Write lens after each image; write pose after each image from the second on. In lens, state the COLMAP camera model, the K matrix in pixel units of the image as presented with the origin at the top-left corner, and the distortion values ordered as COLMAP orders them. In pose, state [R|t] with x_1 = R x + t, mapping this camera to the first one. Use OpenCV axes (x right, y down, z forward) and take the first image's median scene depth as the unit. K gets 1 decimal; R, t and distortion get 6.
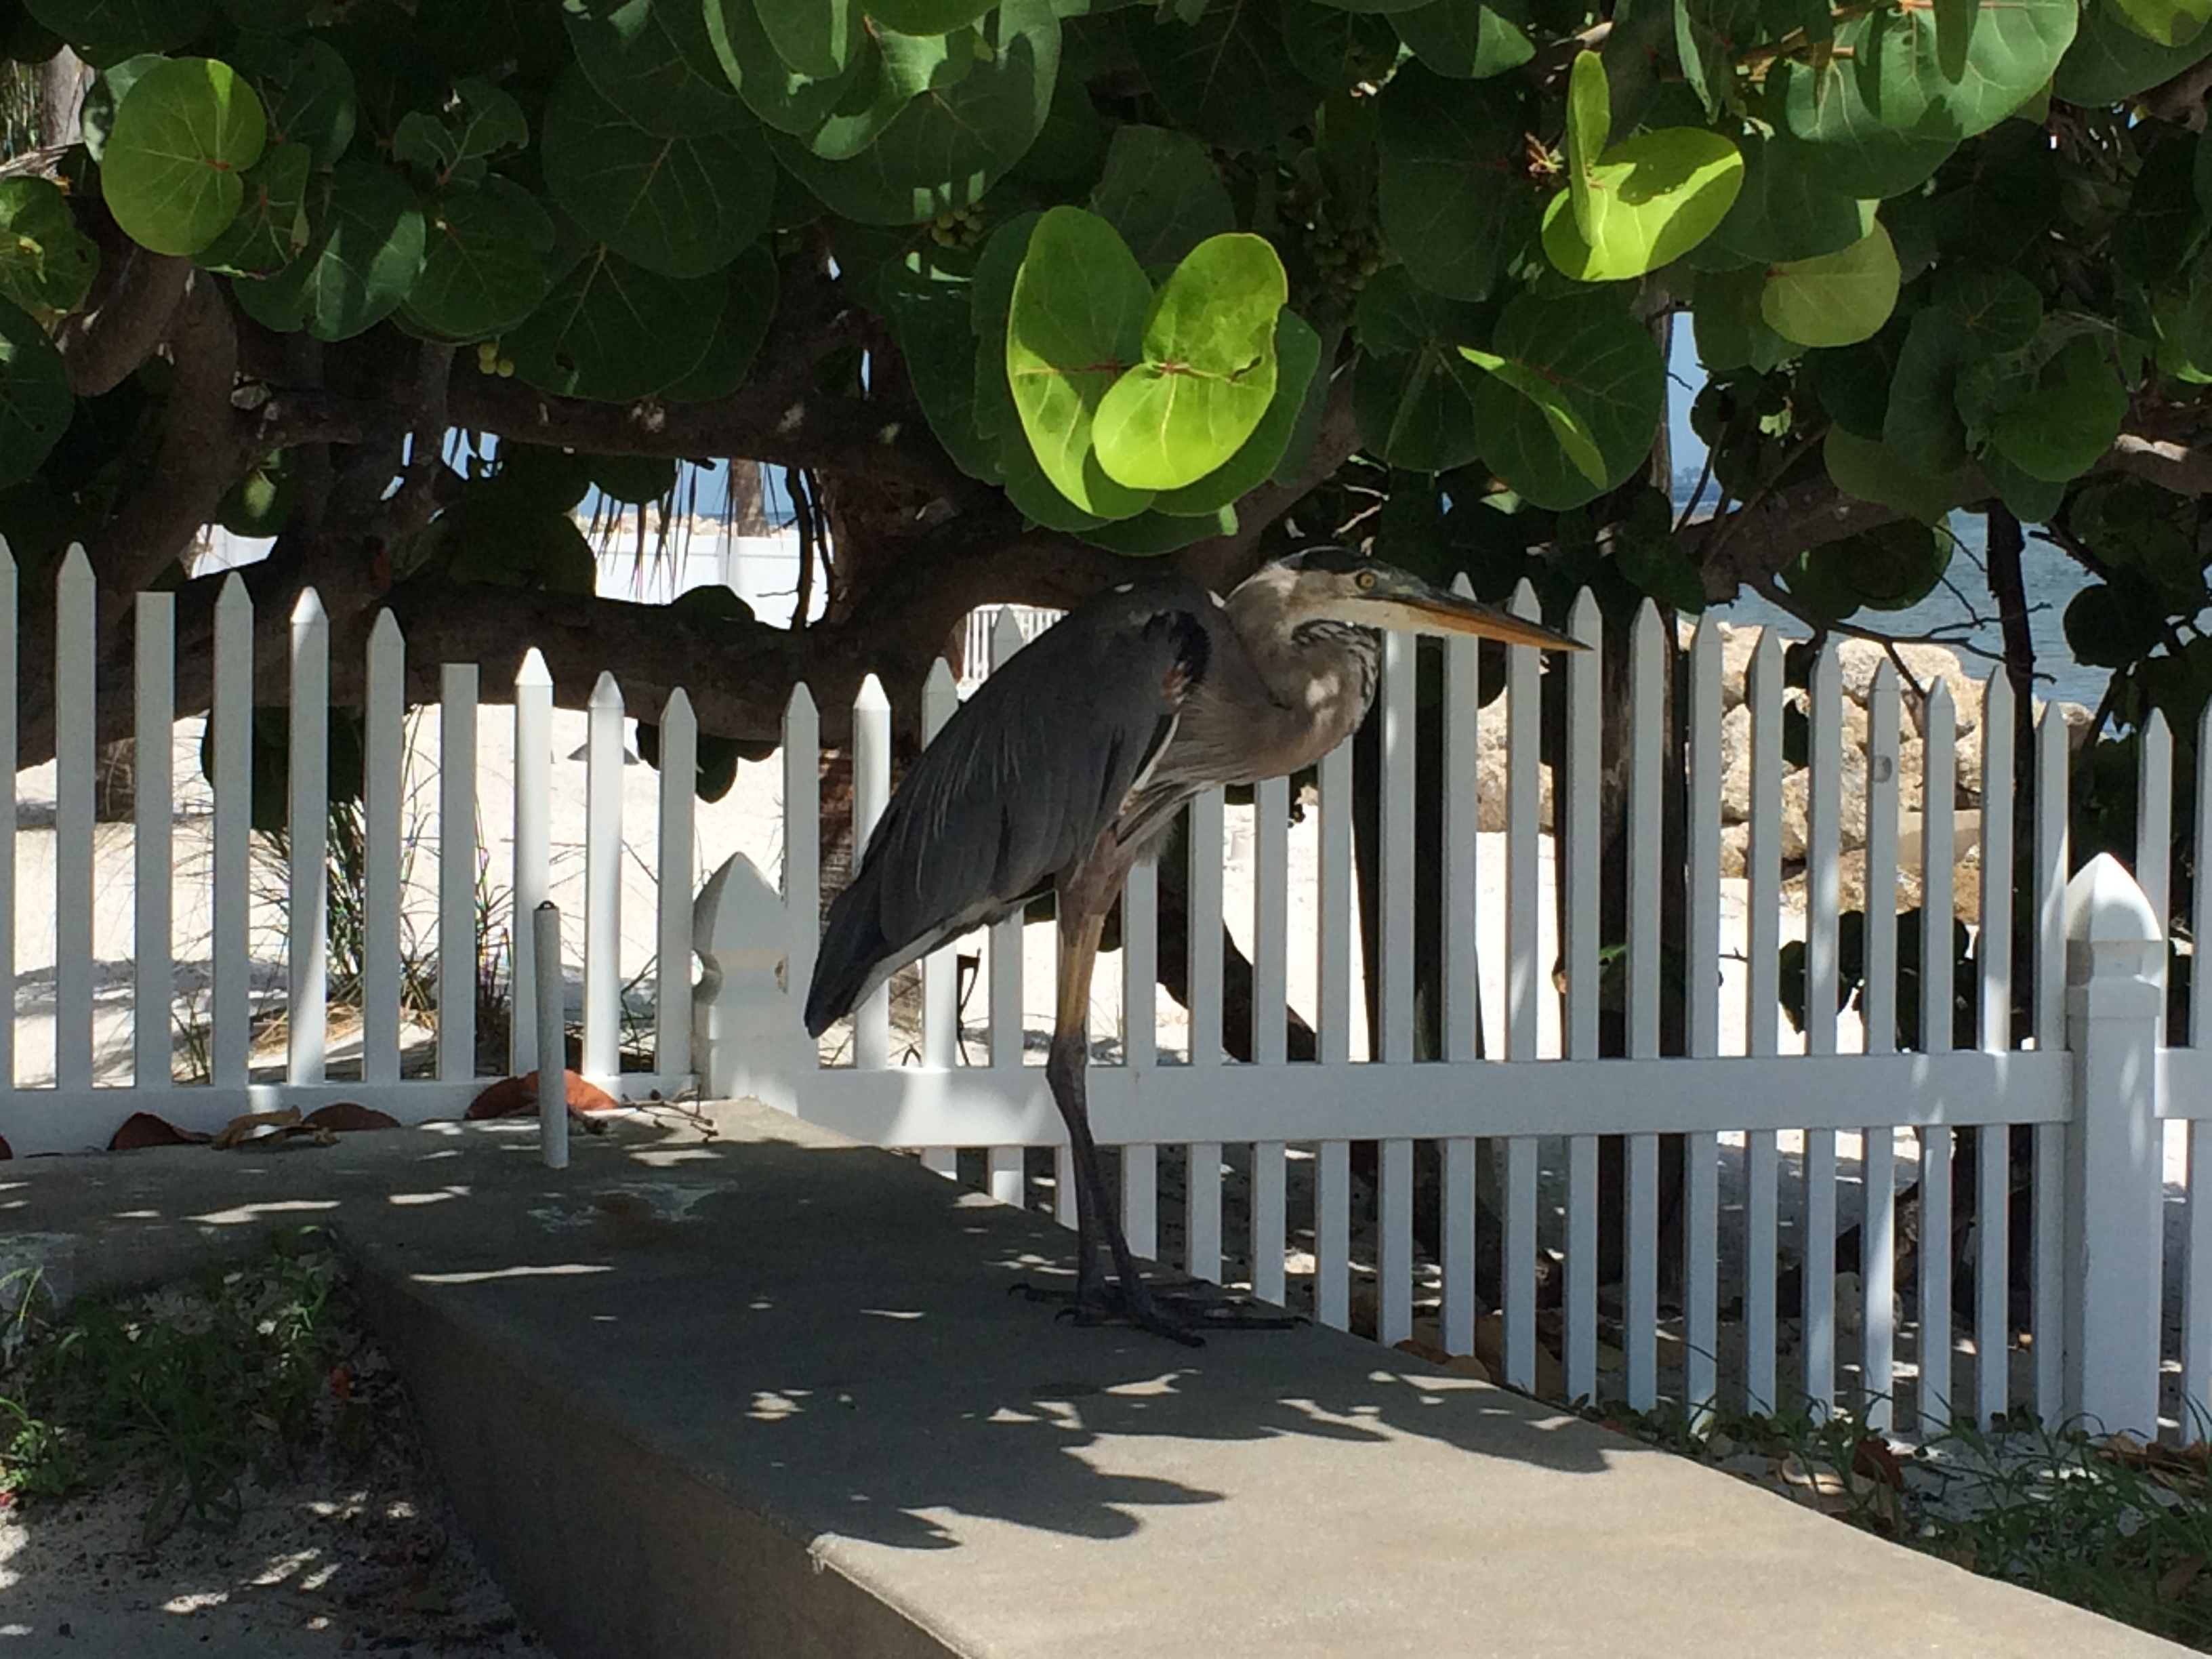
lens RADIAL K [[4594.3, 0, 1105.3], [0, 4594.3, 828.4], [0, 0, 1]] dist [0.018949, 0.000000]
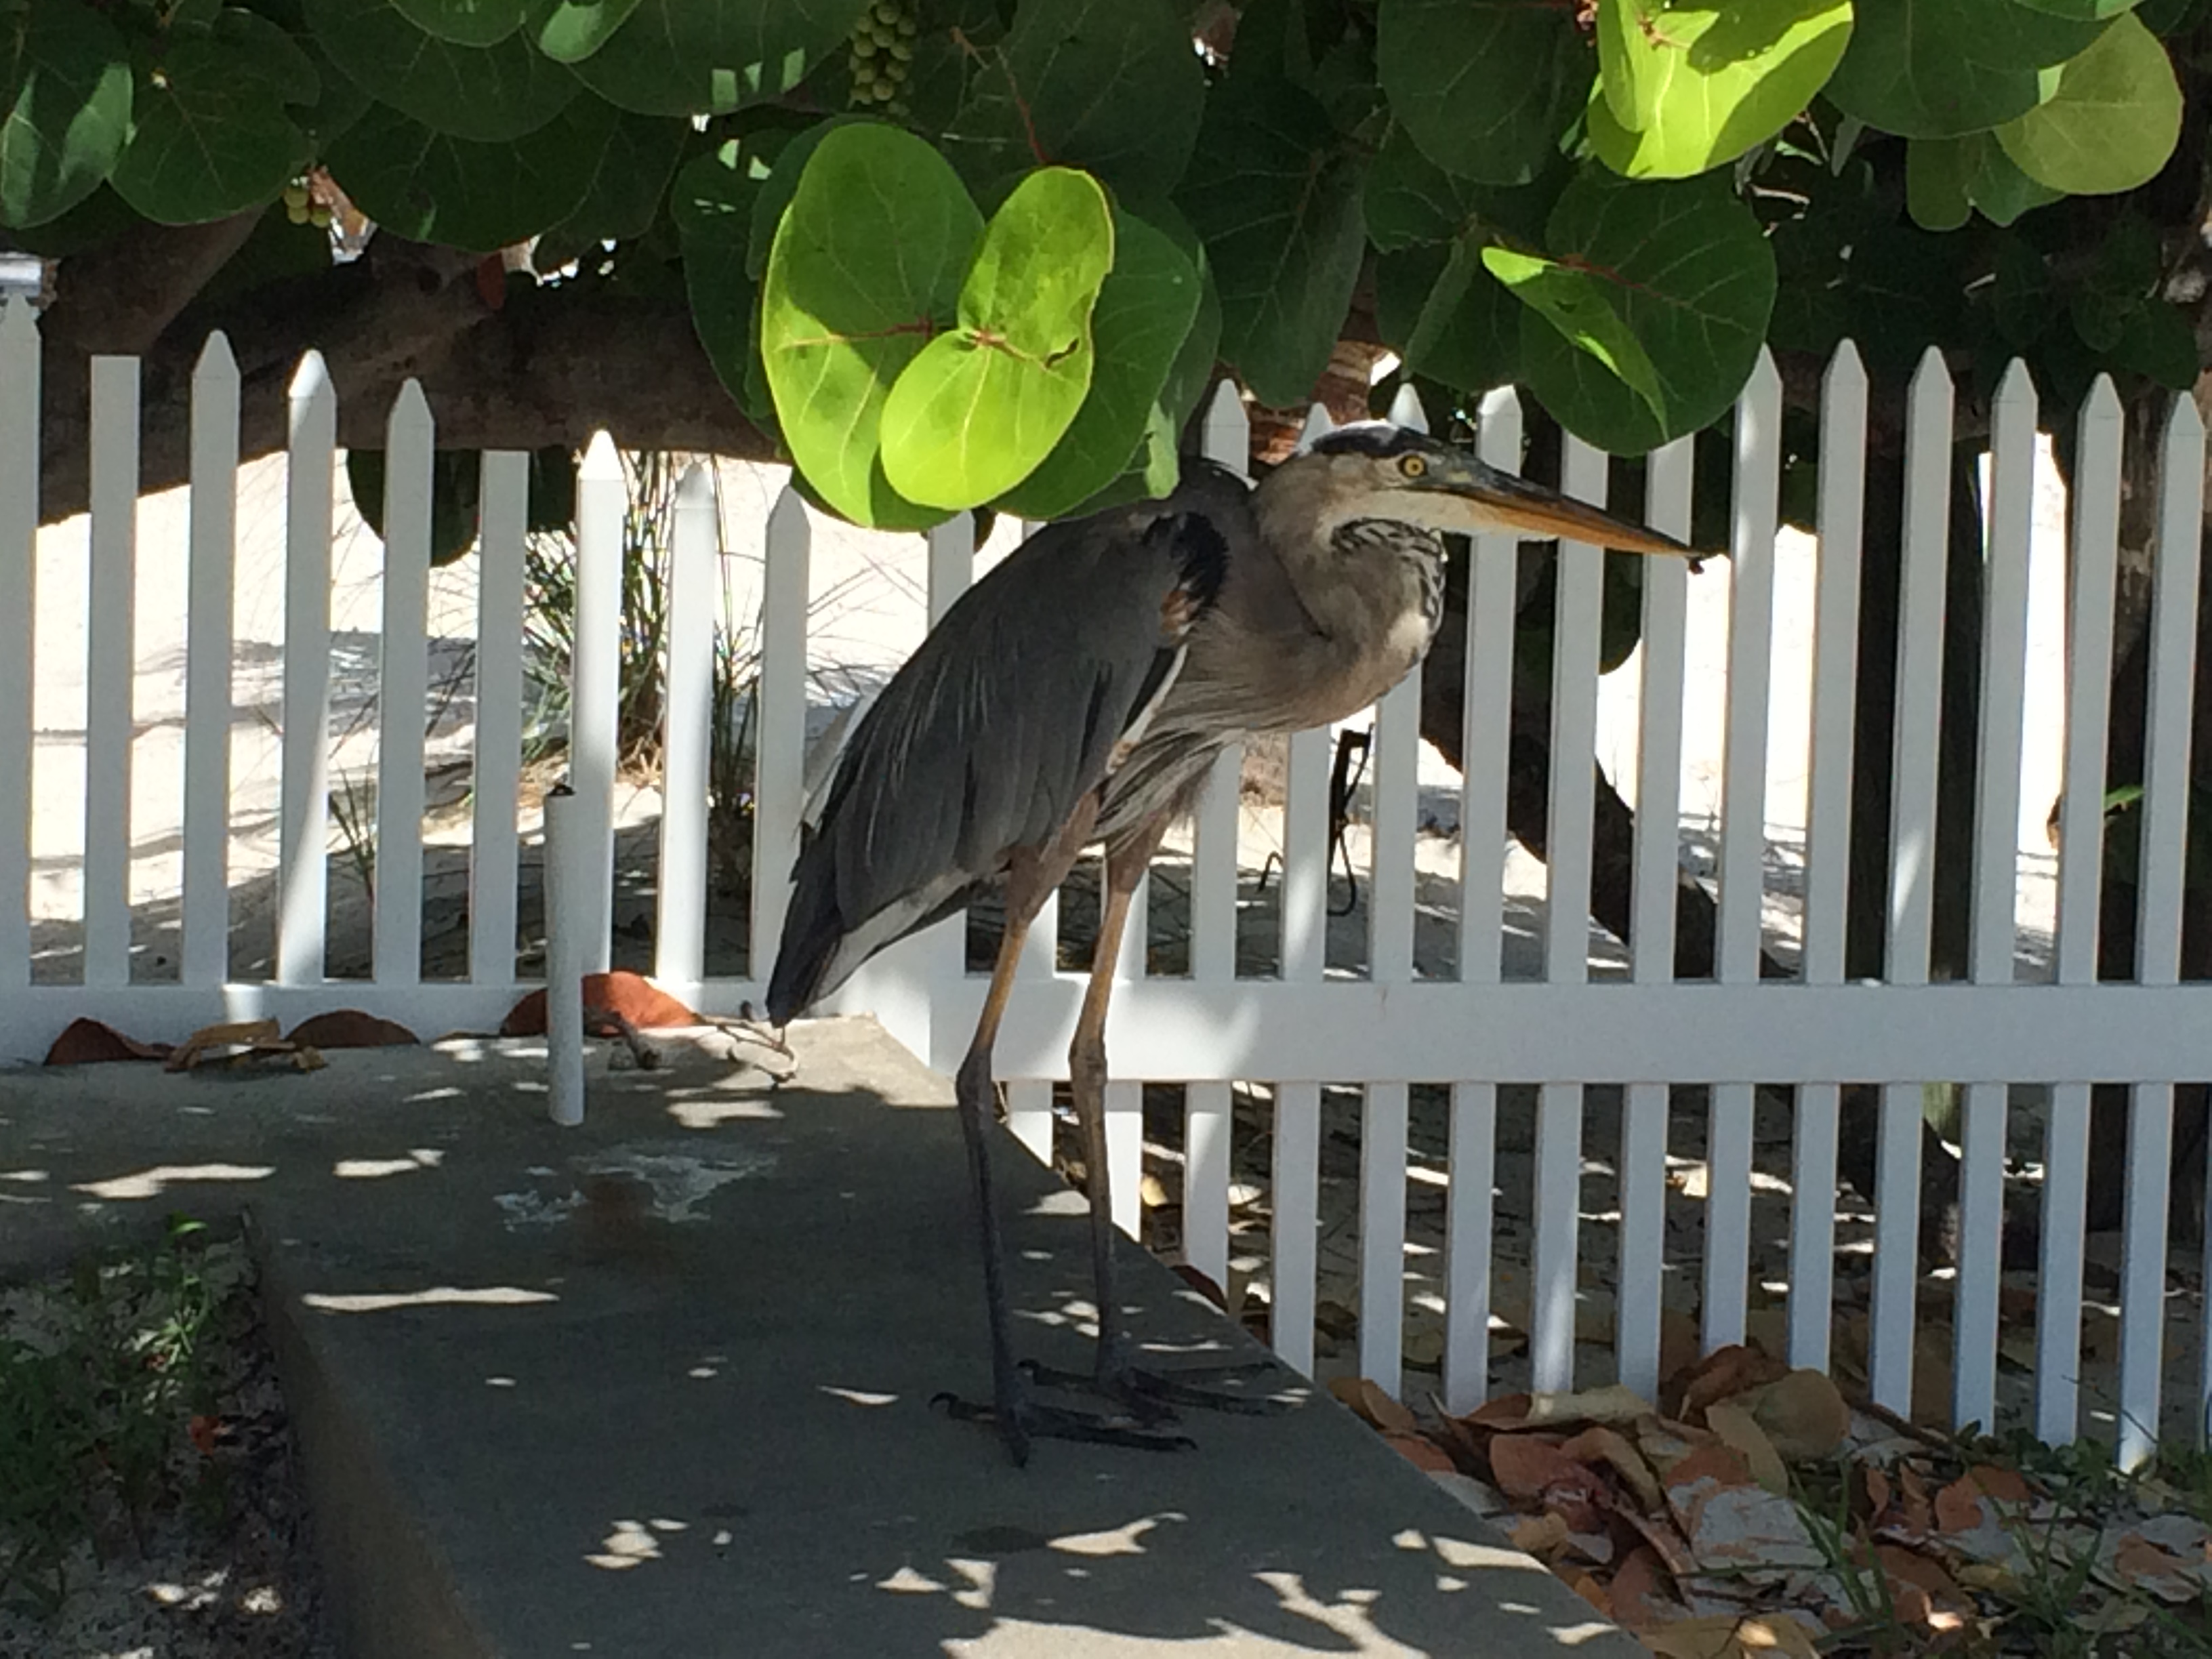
lens RADIAL K [[6037.0, 0, 1110.2], [0, 6037.0, 837.1], [0, 0, 1]] dist [0.095940, 0.000000]
pose [[0.991237, 0.034472, -0.127516, 0.127815], [-0.024309, 0.996465, 0.080414, -0.075237], [0.129837, -0.076610, 0.988571, -0.008611]]
